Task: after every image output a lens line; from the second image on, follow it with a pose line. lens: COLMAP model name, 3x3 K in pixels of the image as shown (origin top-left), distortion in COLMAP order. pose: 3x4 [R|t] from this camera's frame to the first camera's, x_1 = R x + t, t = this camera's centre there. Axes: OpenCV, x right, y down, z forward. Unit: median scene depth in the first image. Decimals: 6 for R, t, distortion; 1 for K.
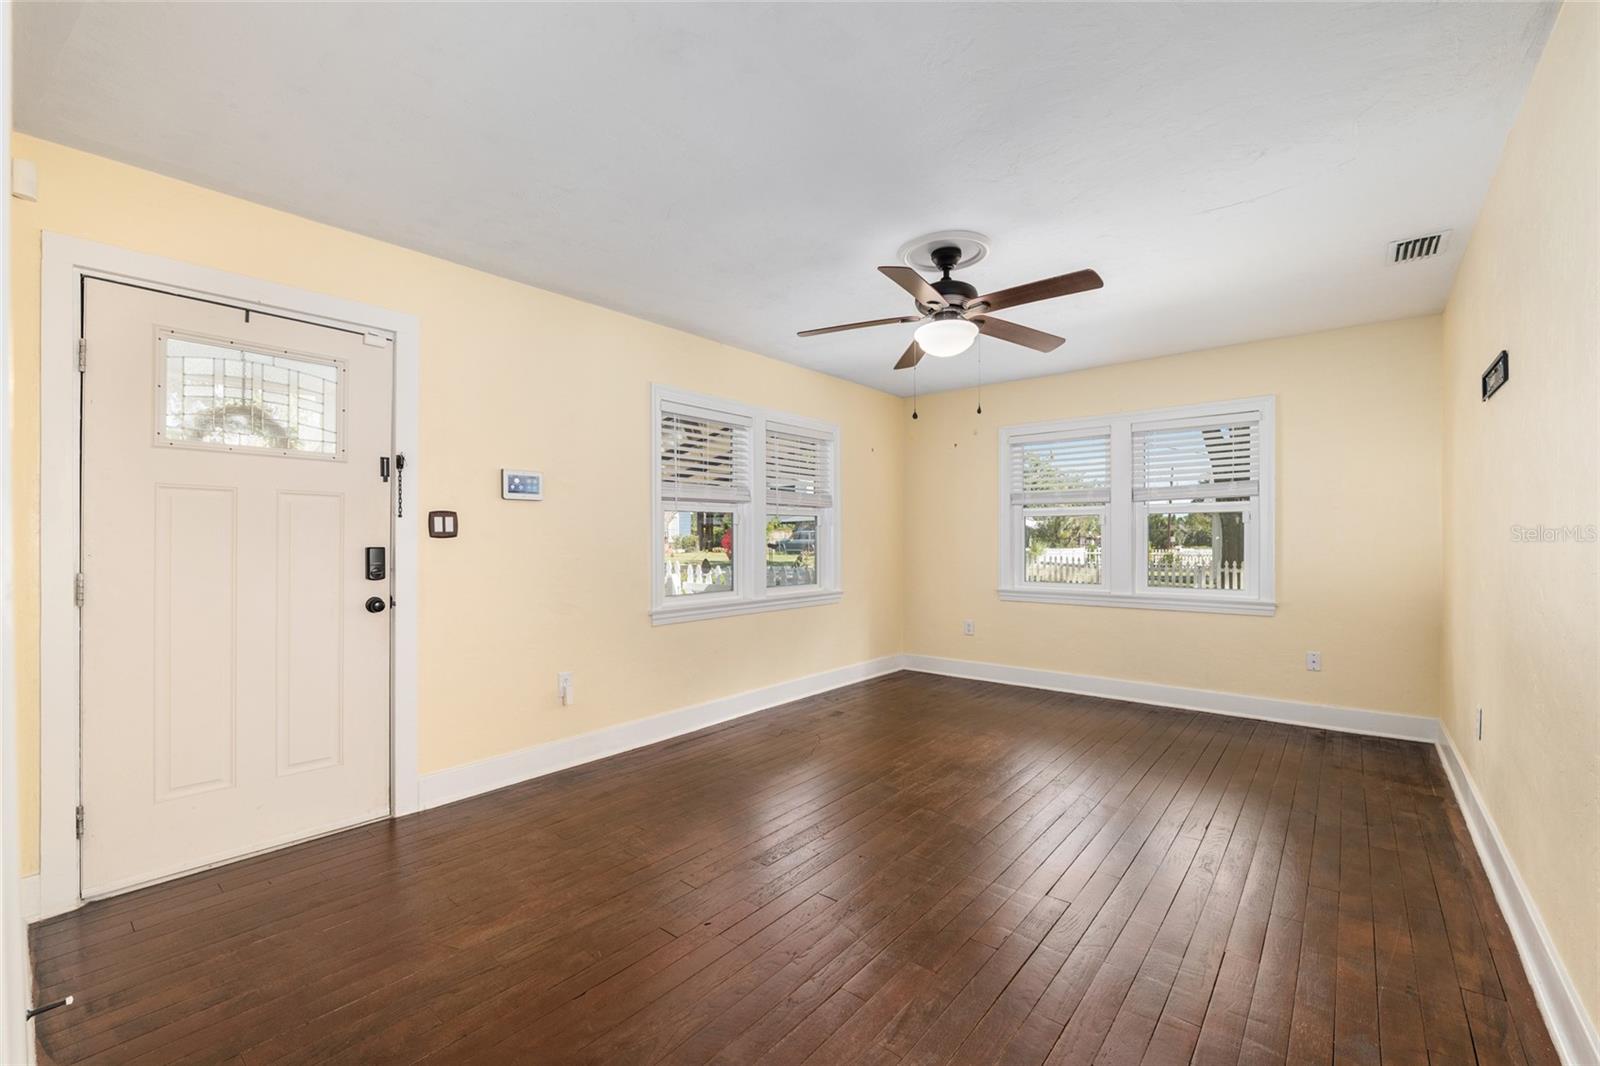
lens RADIAL K [[662.5, 0, 797.2], [0, 662.5, 531.1], [0, 0, 1]] dist [-0.012827, -0.000118]
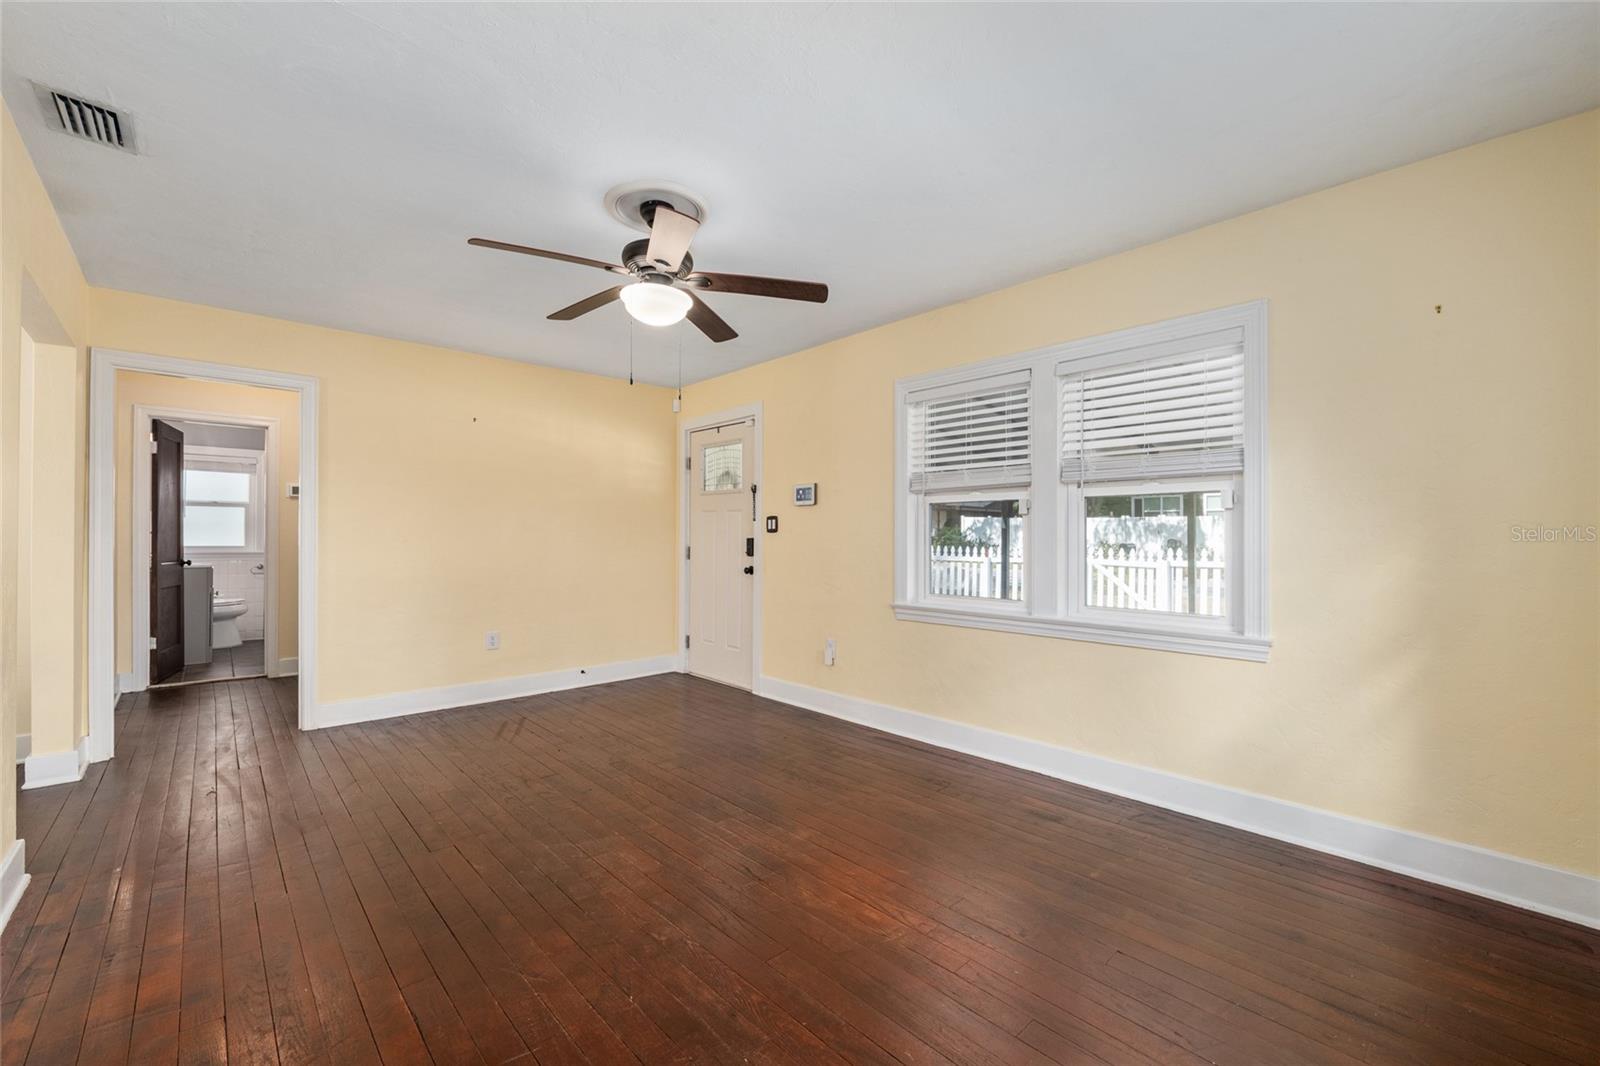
lens RADIAL K [[647.2, 0, 794.3], [0, 647.2, 531.4], [0, 0, 1]] dist [-0.016560, -0.000112]
pose [[-0.127999, -0.004190, -0.991765, 0.785115], [0.009915, 0.999936, -0.005504, 0.012545], [0.991725, -0.010538, -0.127949, 0.969284]]
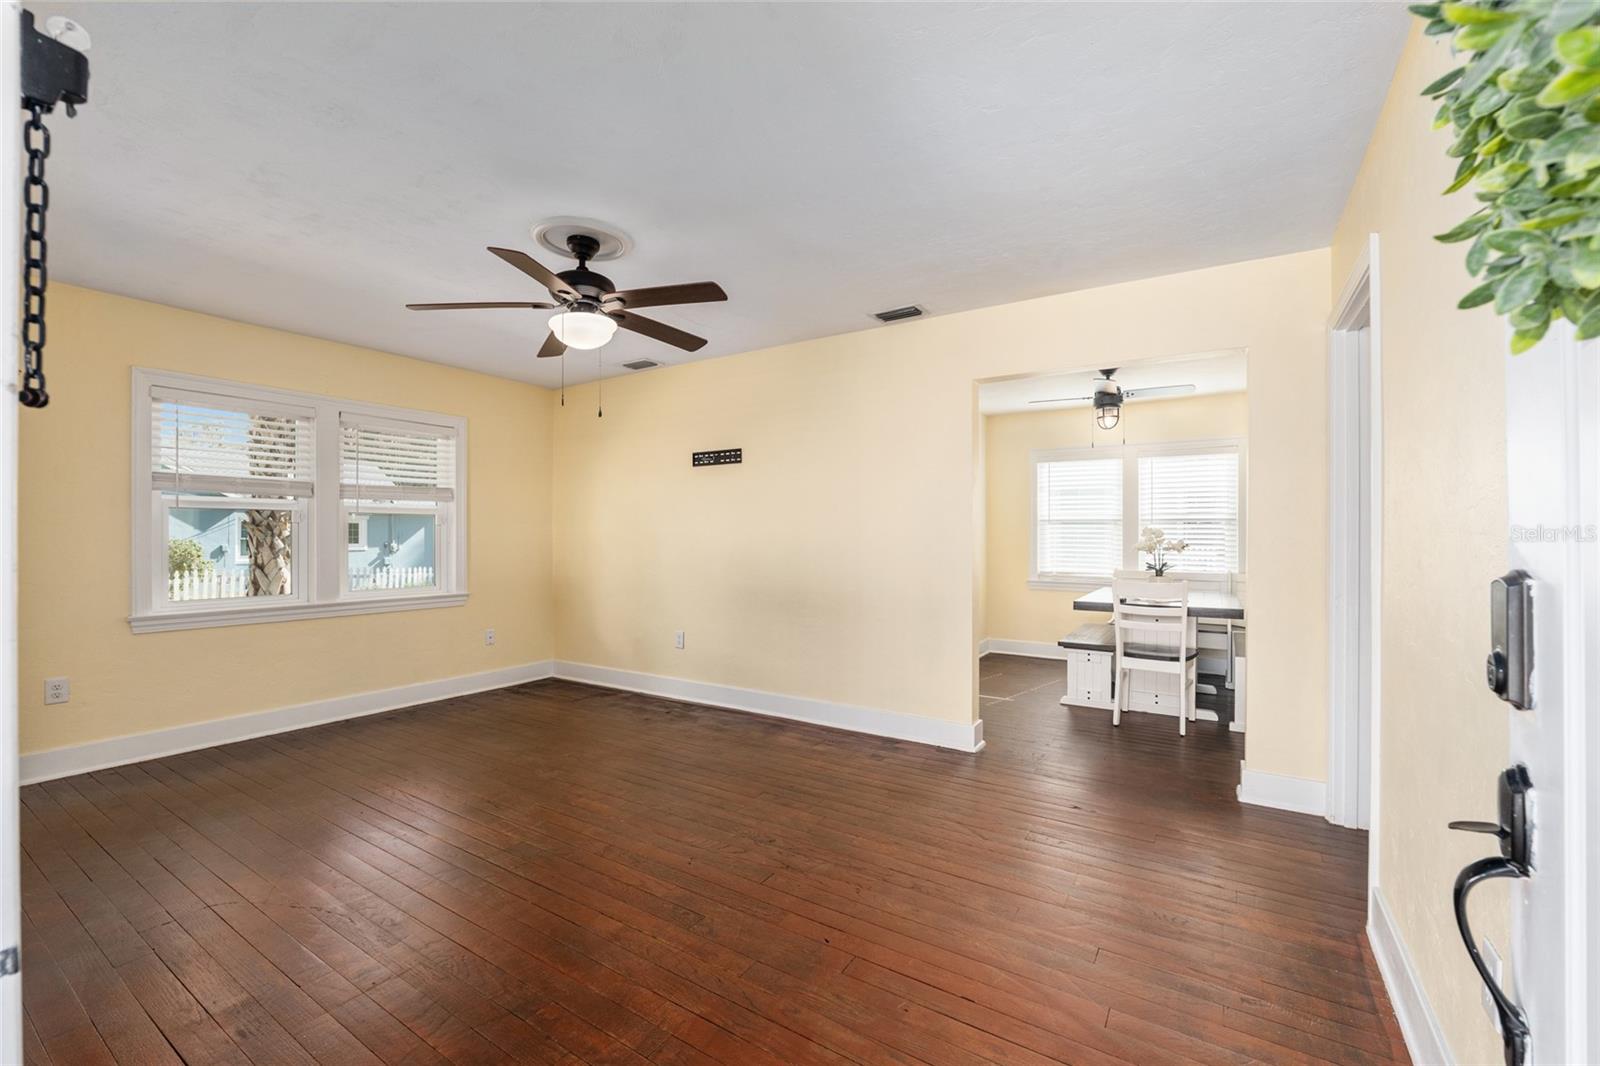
lens RADIAL K [[662.5, 0, 797.2], [0, 662.5, 531.1], [0, 0, 1]] dist [-0.012827, -0.000118]
pose [[-0.124595, 0.012206, 0.992133, -0.571905], [-0.012226, 0.999830, -0.013836, 0.006066], [-0.992132, -0.013853, -0.124425, 0.611068]]
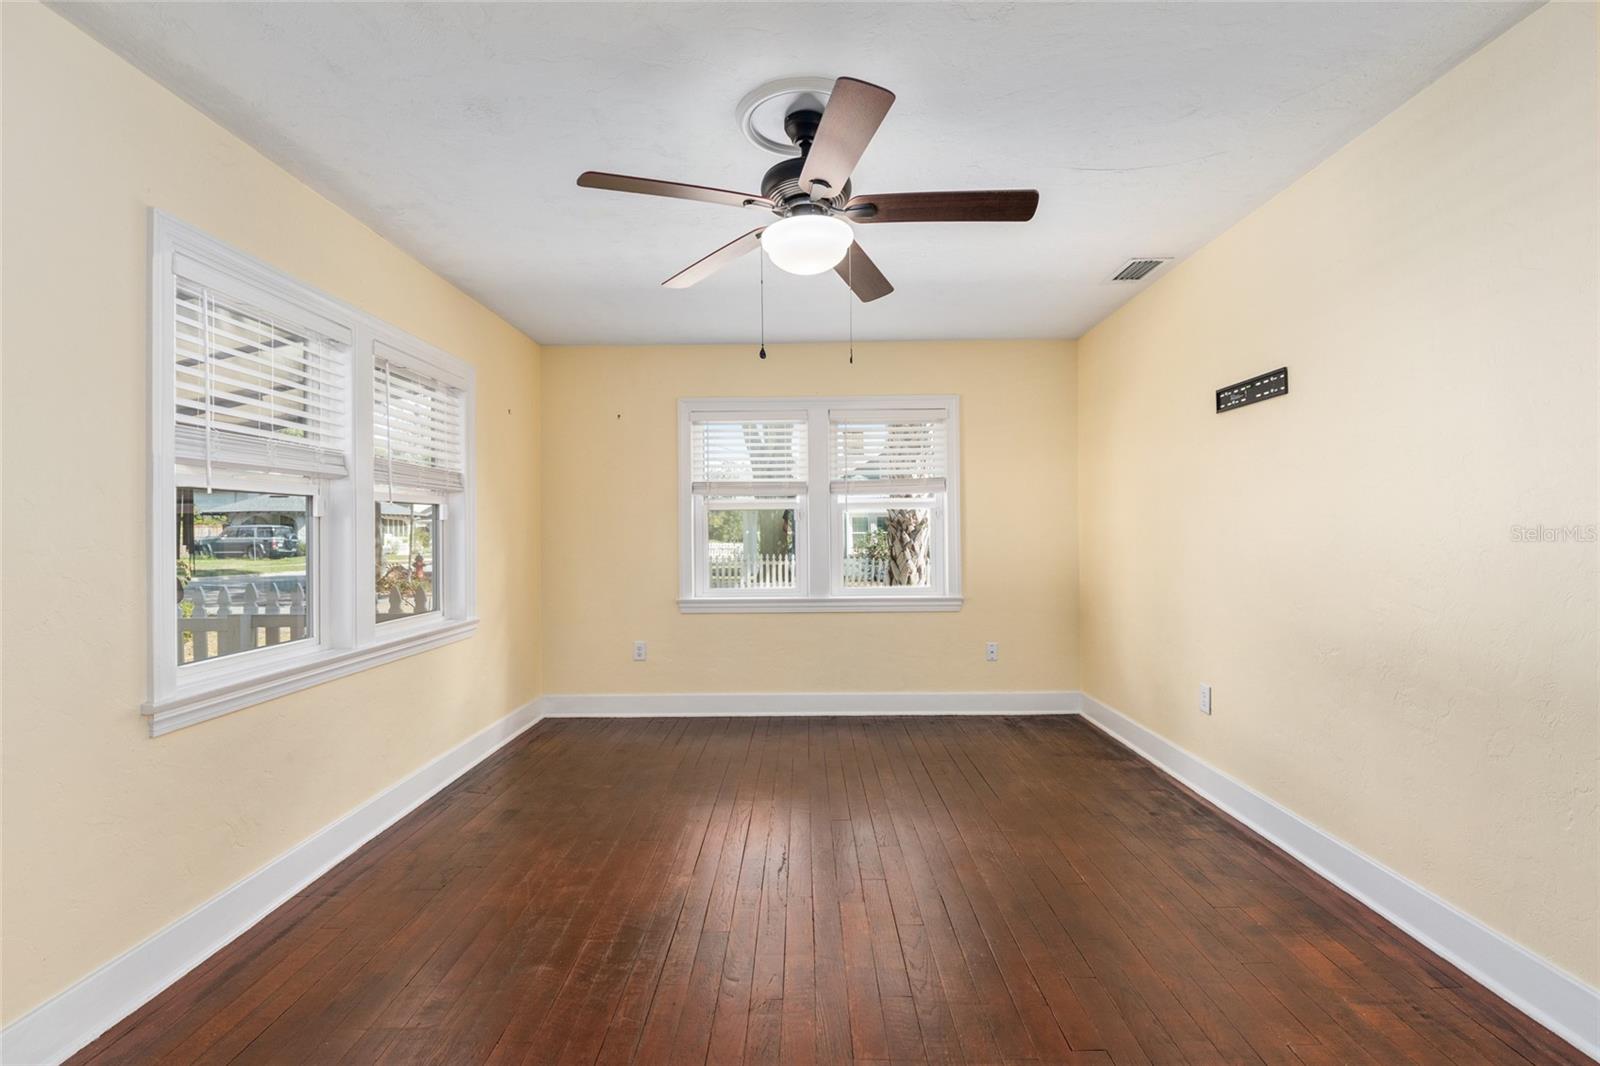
lens RADIAL K [[707.9, 0, 798.1], [0, 707.9, 526.1], [0, 0, 1]] dist [-0.004965, -0.000554]
pose [[0.771797, 0.000359, 0.635869, -0.182402], [-0.000680, 1.000000, 0.000261, -0.003427], [-0.635869, -0.000634, 0.771797, 0.340629]]
